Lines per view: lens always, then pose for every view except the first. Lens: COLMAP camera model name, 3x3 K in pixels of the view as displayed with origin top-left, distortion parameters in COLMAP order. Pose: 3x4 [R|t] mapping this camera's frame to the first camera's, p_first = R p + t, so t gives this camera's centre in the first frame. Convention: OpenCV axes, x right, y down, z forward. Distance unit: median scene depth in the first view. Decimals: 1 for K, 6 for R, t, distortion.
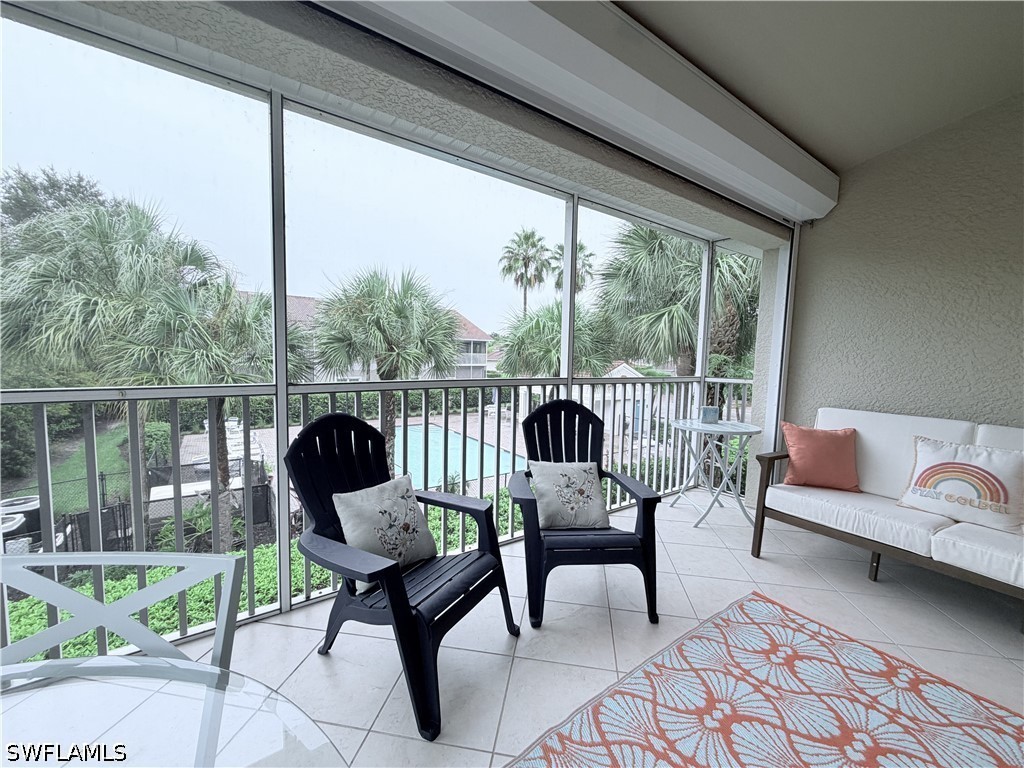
lens RADIAL K [[407.6, 0, 508.9], [0, 407.6, 384.1], [0, 0, 1]] dist [0.001398, 0.000576]
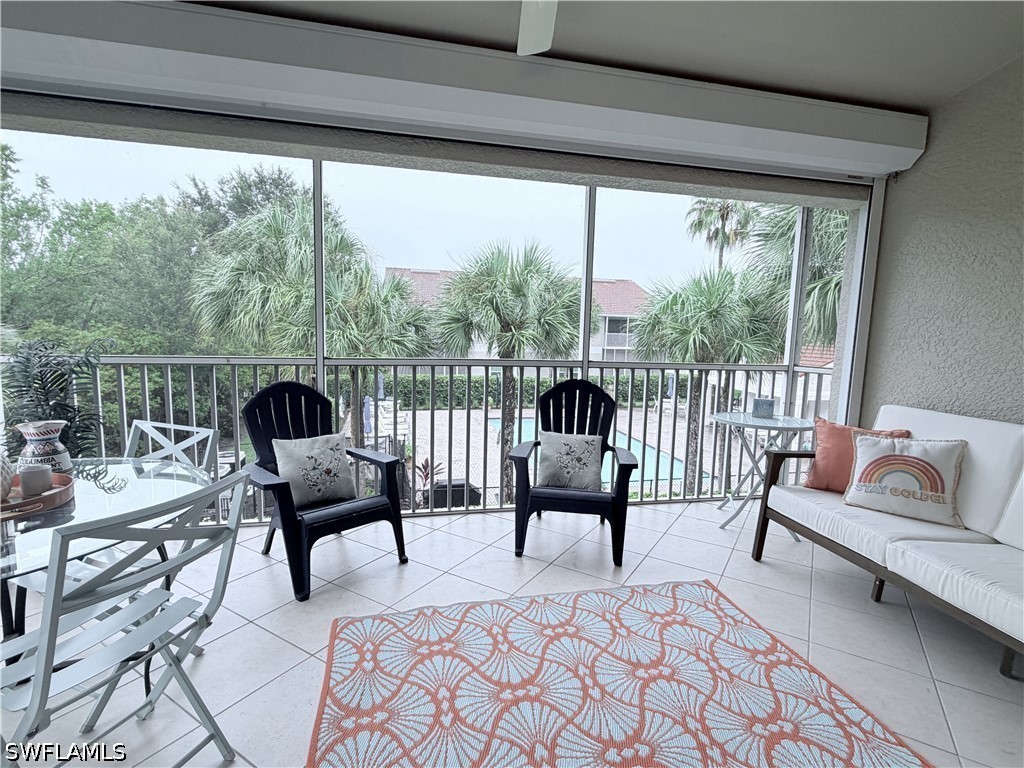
lens RADIAL K [[502.8, 0, 510.2], [0, 502.8, 386.0], [0, 0, 1]] dist [0.000819, -0.000756]
pose [[0.925893, 0.044190, -0.375193, 0.193653], [-0.033483, 0.998826, 0.035012, 0.004287], [0.376299, -0.019855, 0.926285, -0.096228]]
